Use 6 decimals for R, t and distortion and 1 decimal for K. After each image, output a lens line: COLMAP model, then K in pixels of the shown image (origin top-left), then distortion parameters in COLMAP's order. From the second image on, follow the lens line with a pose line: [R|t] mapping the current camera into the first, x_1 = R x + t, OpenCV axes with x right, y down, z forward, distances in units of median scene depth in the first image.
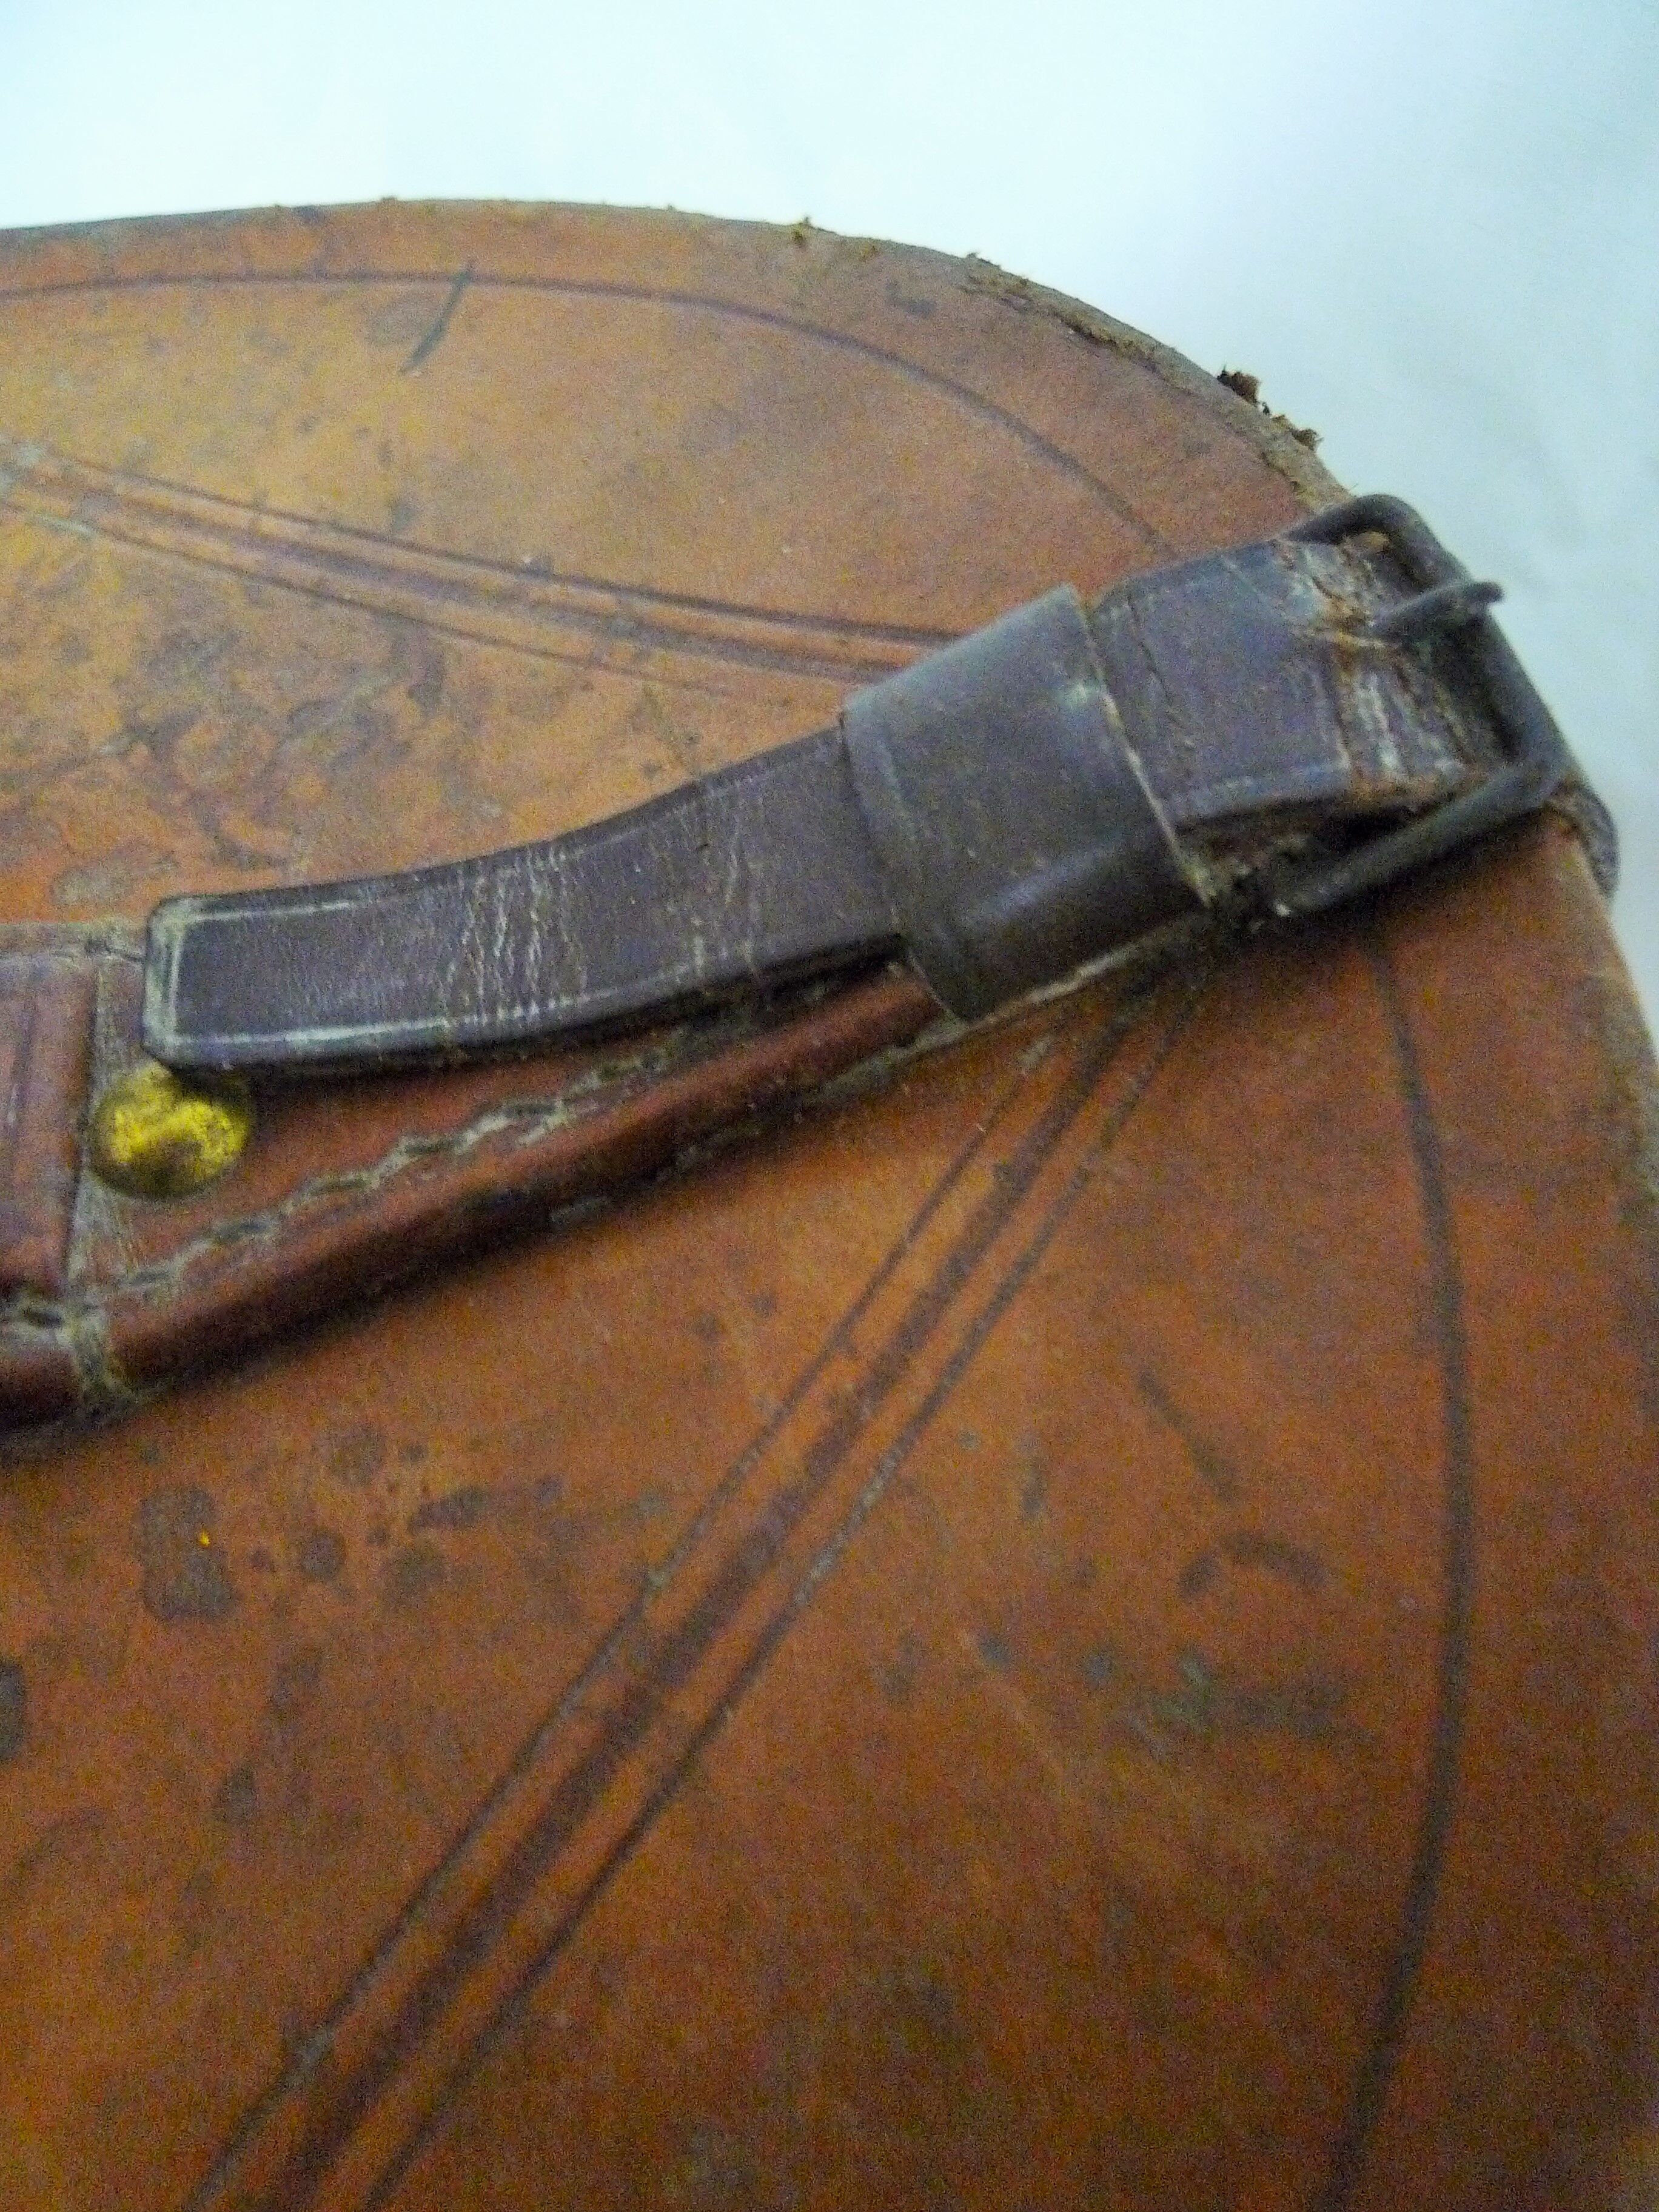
lens RADIAL K [[1513.6, 0, 829.5], [0, 1513.6, 1106.0], [0, 0, 1]] dist [-0.042458, -0.001786]
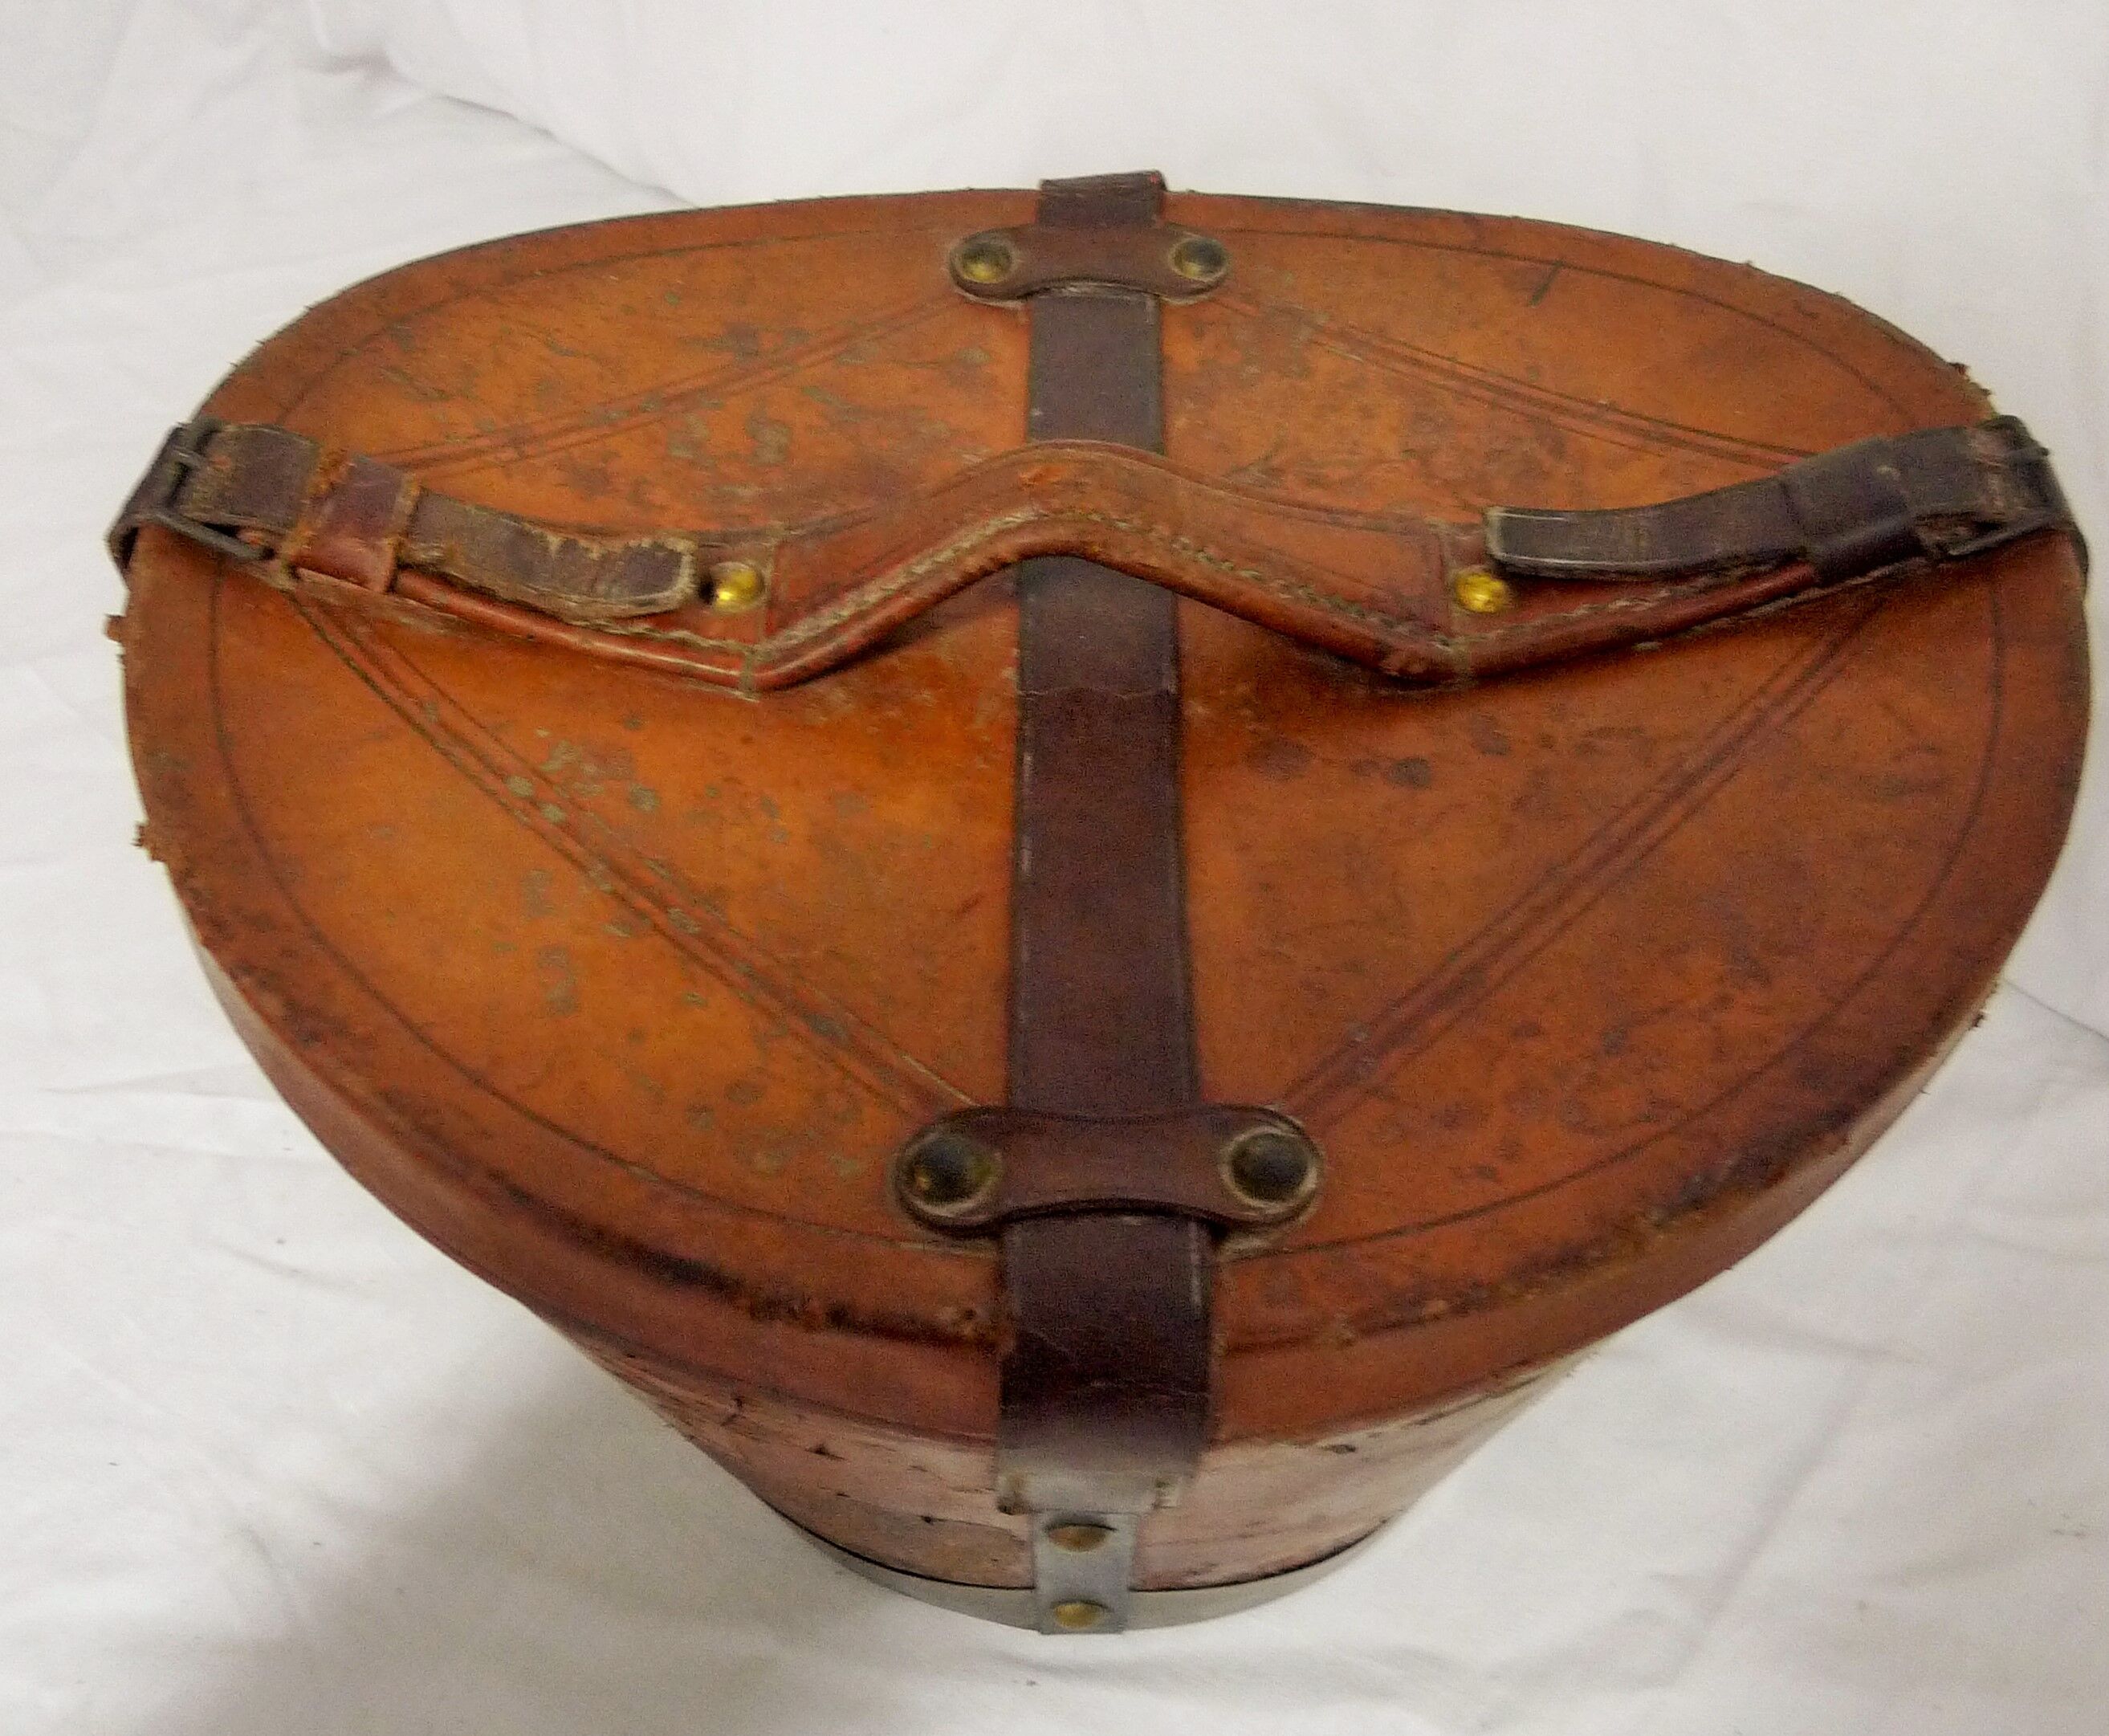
lens RADIAL K [[1979.0, 0, 1054.5], [0, 1979.0, 868.0], [0, 0, 1]] dist [0.002219, -0.082609]
pose [[0.977235, 0.160685, -0.138534, -0.595540], [-0.180591, 0.972712, -0.145663, 1.050593], [0.111348, 0.167365, 0.979587, -2.183809]]
